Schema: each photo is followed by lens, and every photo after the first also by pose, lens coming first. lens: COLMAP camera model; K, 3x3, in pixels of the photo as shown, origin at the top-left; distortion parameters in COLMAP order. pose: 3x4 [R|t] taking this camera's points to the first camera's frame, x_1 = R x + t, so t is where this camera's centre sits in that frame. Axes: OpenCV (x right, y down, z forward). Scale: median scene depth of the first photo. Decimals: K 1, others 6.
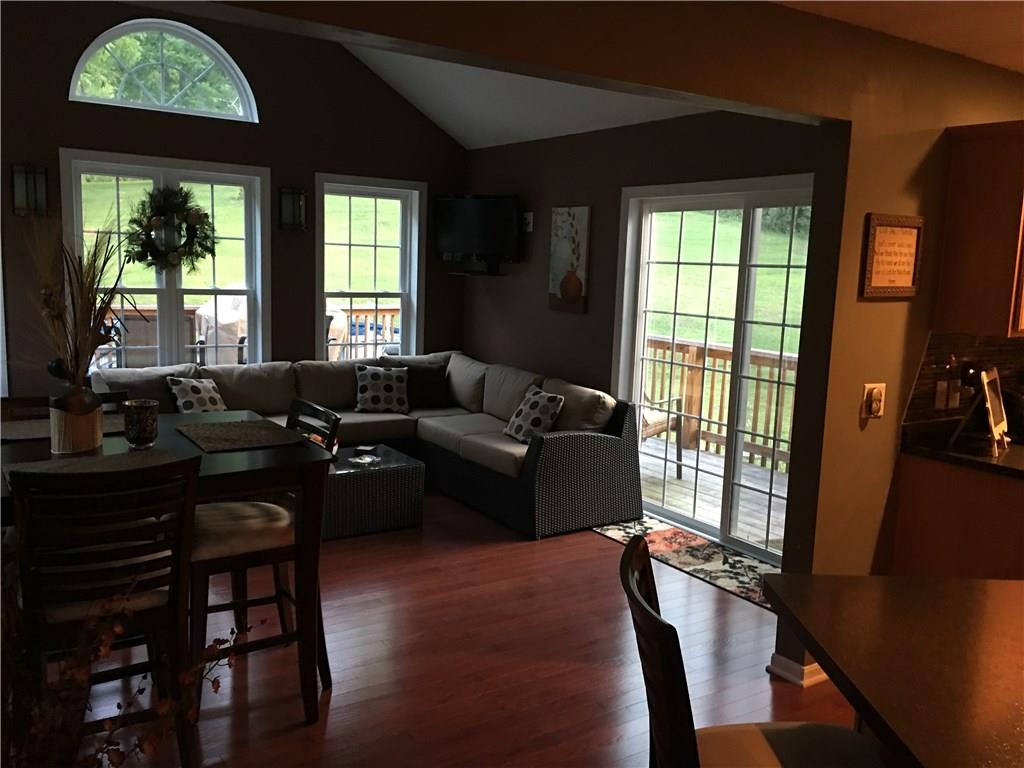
lens RADIAL K [[877.2, 0, 509.0], [0, 877.2, 384.5], [0, 0, 1]] dist [0.072050, -0.091905]
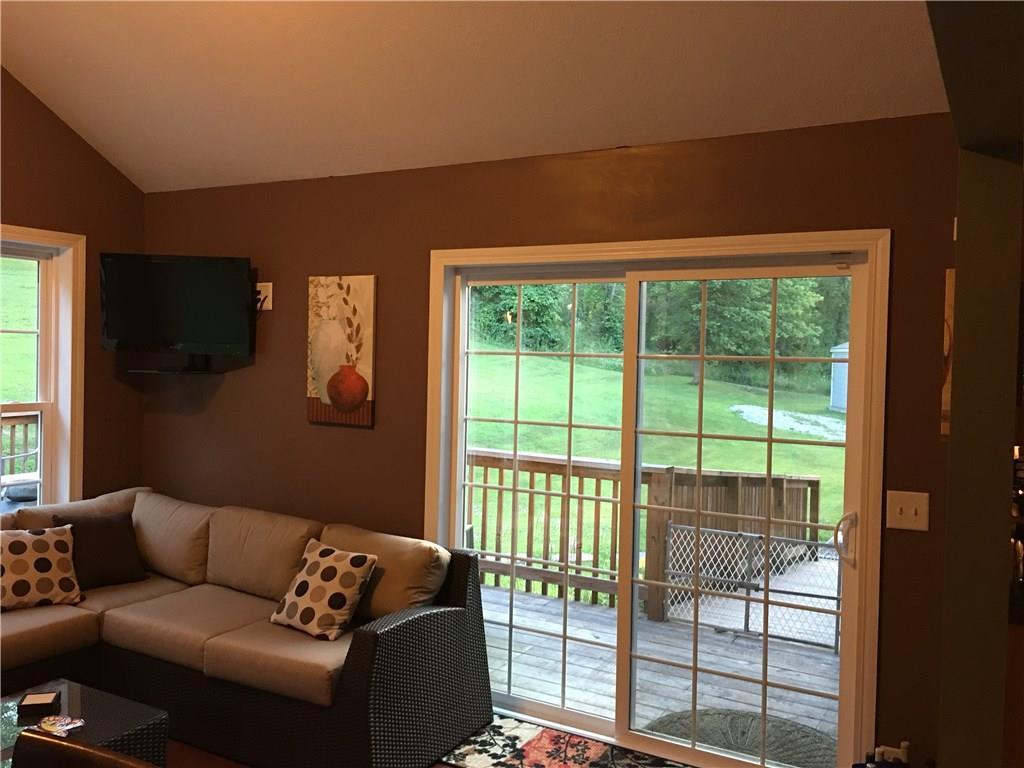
lens RADIAL K [[877.2, 0, 515.2], [0, 877.2, 381.4], [0, 0, 1]] dist [0.072050, -0.091905]
pose [[0.891883, -0.026685, 0.451479, -0.127311], [0.073085, 0.993641, -0.085649, -0.047115], [-0.446323, 0.109385, 0.888161, 0.321029]]
